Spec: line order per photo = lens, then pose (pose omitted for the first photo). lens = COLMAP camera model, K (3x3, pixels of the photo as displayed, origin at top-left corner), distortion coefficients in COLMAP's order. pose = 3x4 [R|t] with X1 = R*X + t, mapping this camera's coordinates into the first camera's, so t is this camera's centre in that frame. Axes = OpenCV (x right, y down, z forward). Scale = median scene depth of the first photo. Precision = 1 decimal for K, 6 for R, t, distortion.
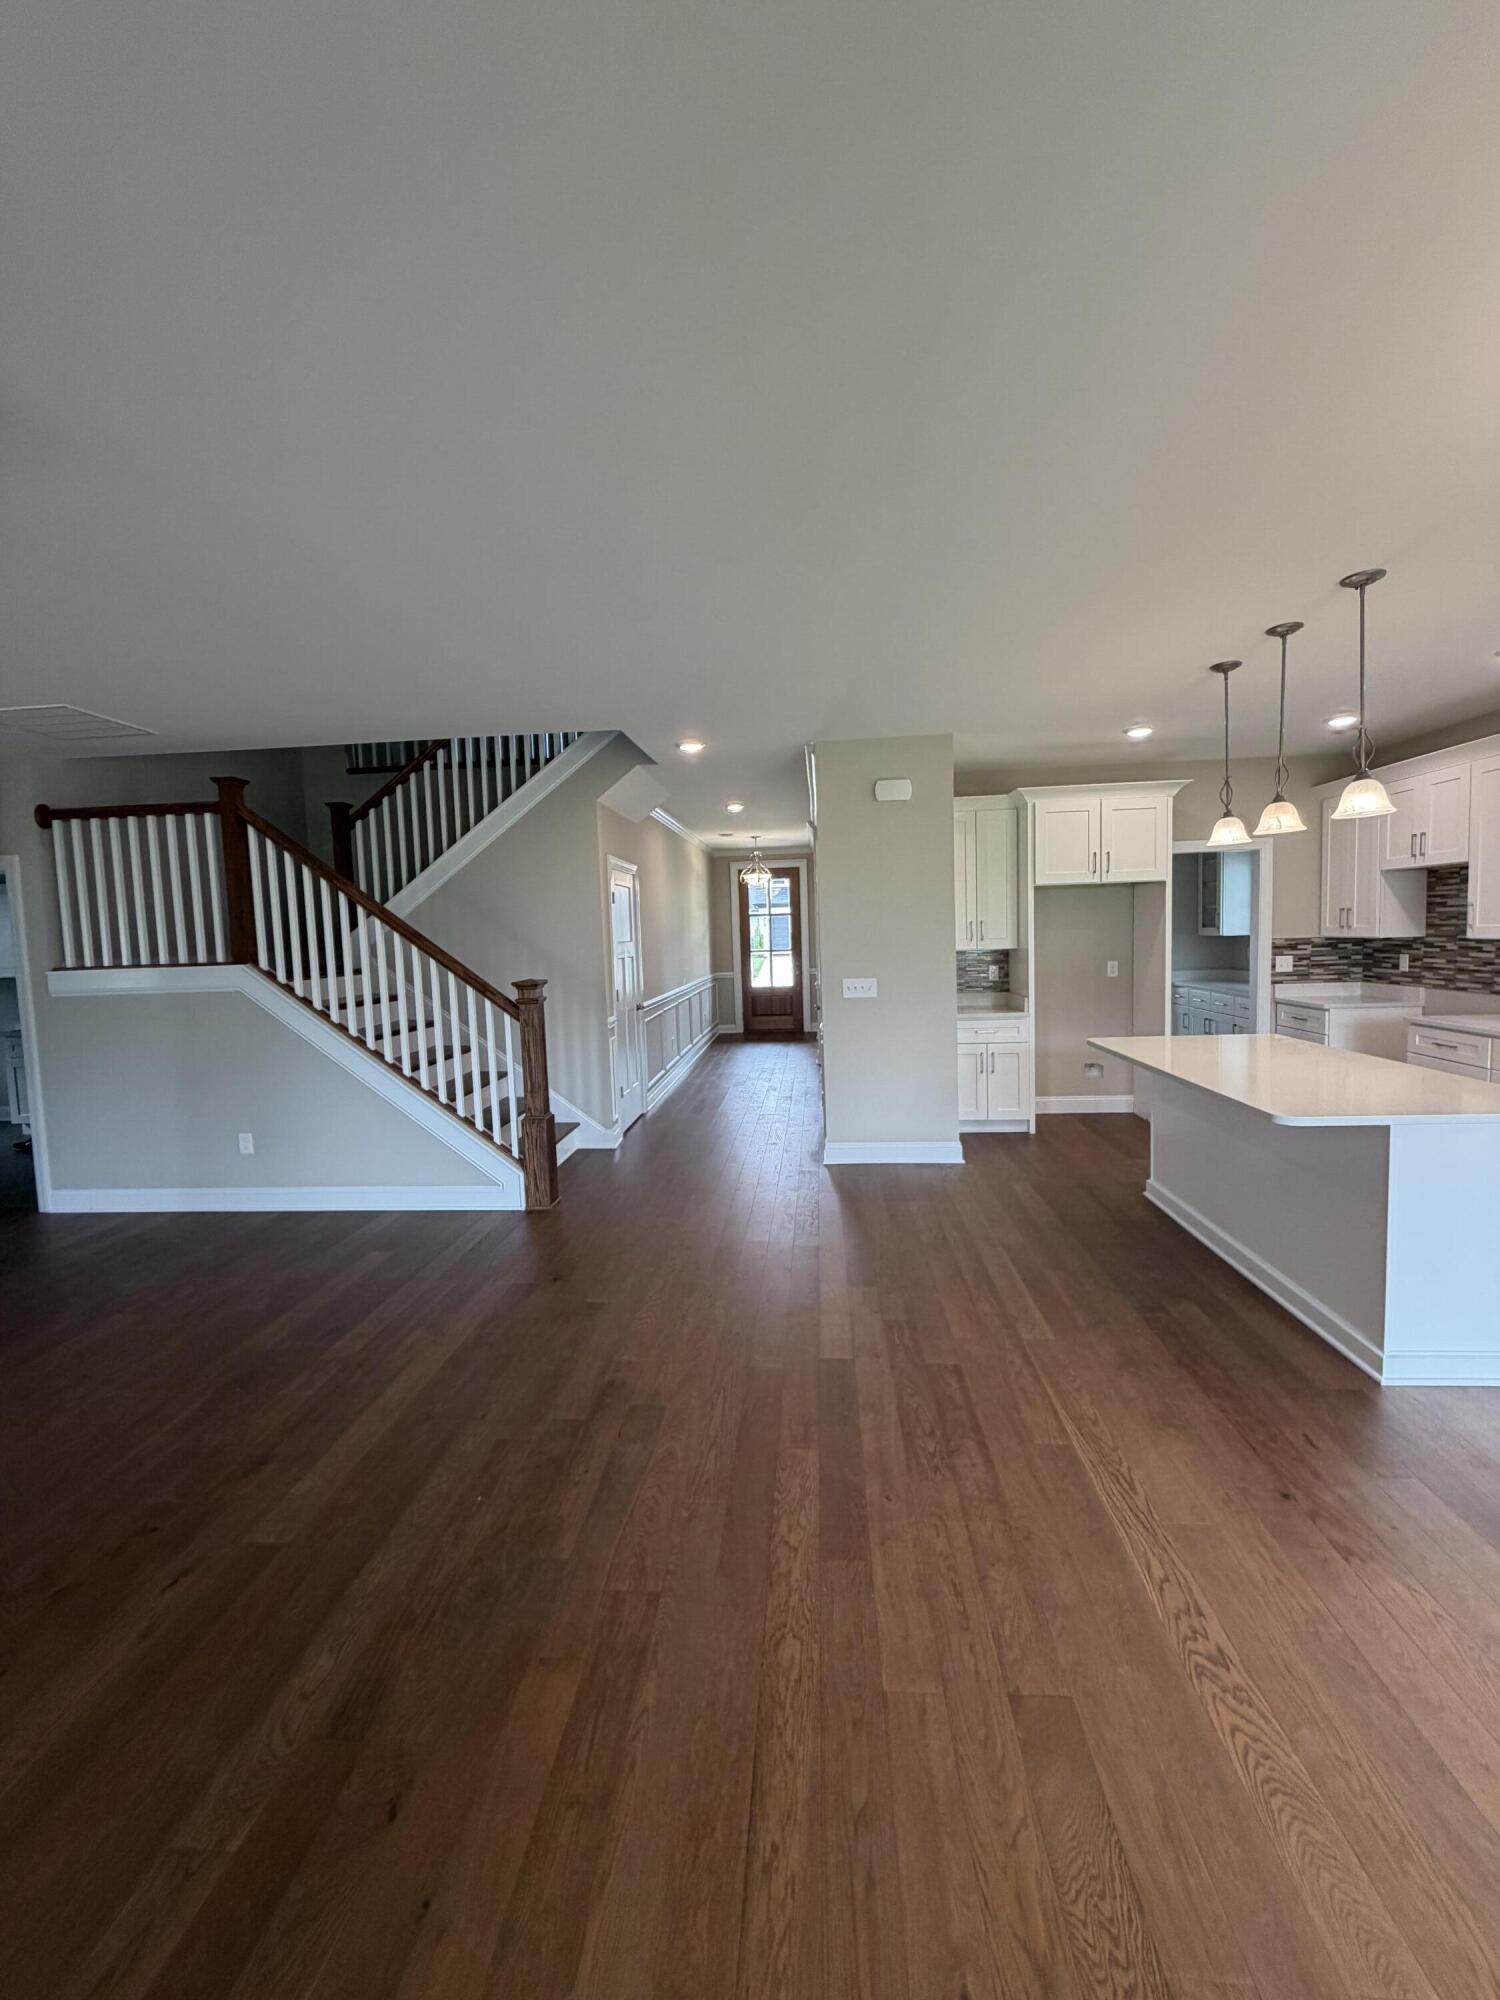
lens RADIAL K [[796.0, 0, 753.3], [0, 796.0, 991.9], [0, 0, 1]] dist [0.003346, 0.000171]
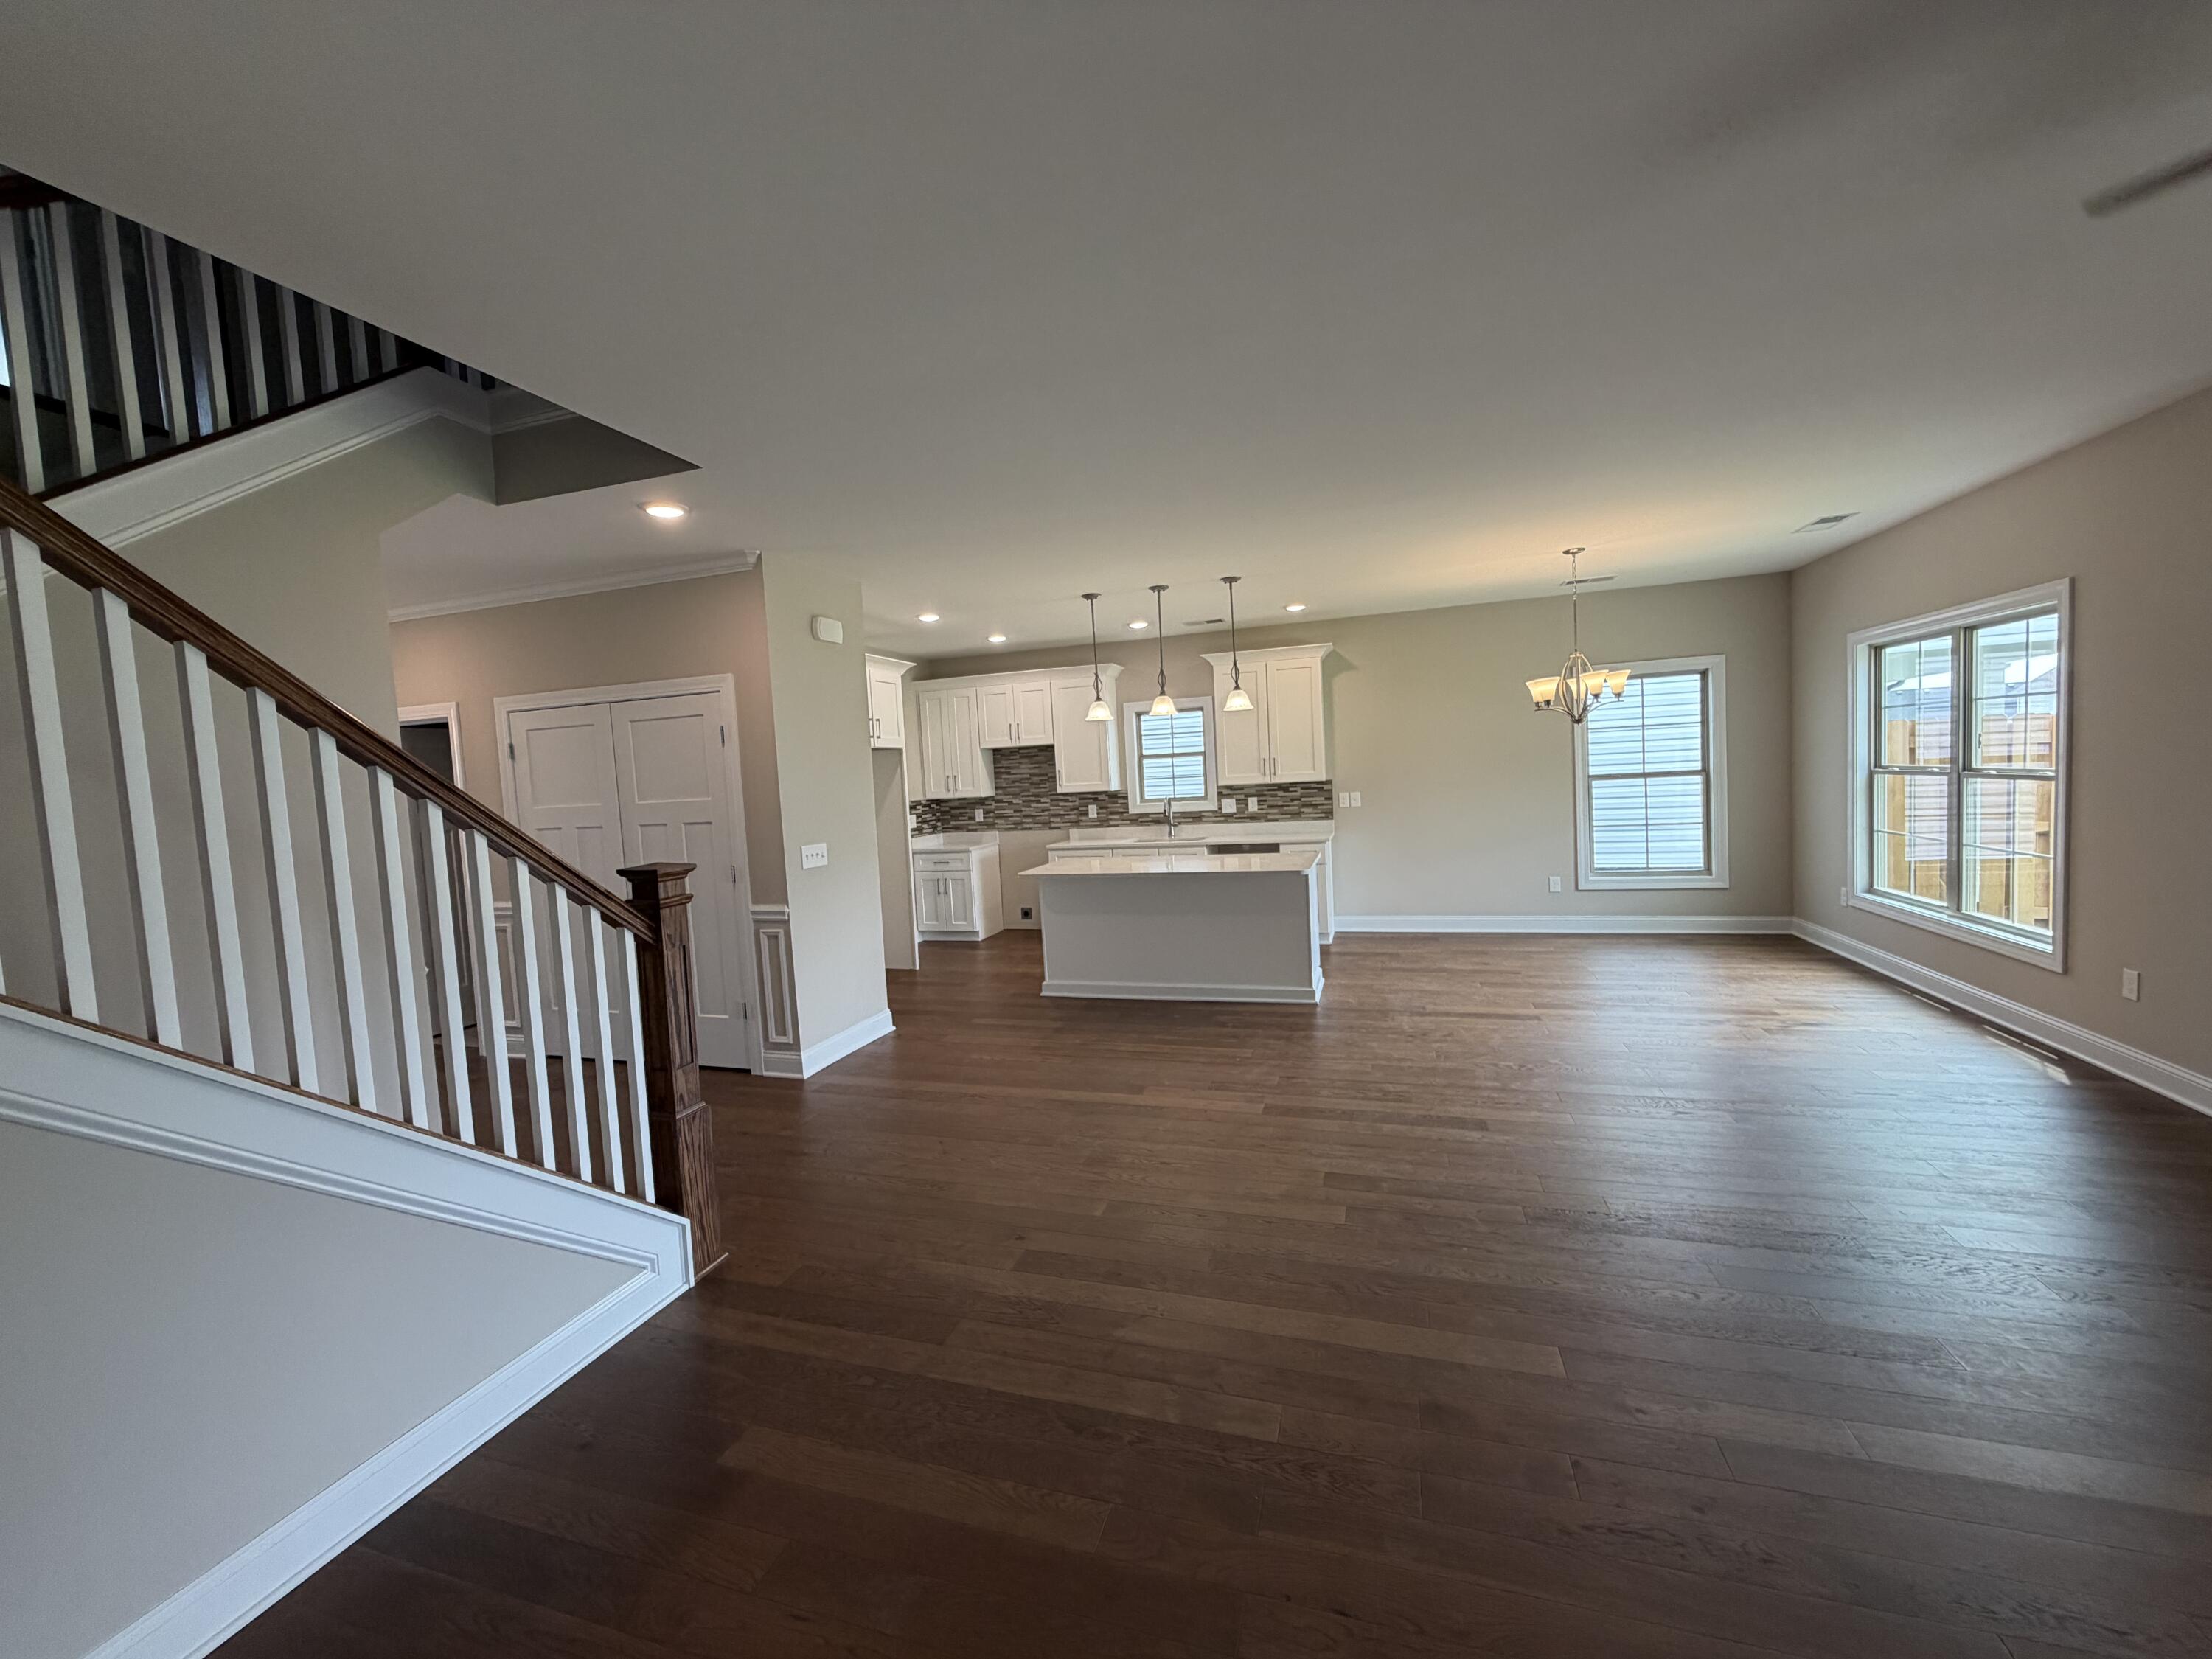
lens RADIAL K [[880.3, 0, 1095.4], [0, 880.3, 830.0], [0, 0, 1]] dist [0.003346, 0.000171]
pose [[0.227599, -0.041561, 0.972868, -0.753083], [0.116592, 0.993064, 0.015148, -0.012127], [-0.966750, 0.109981, 0.230866, 0.528841]]
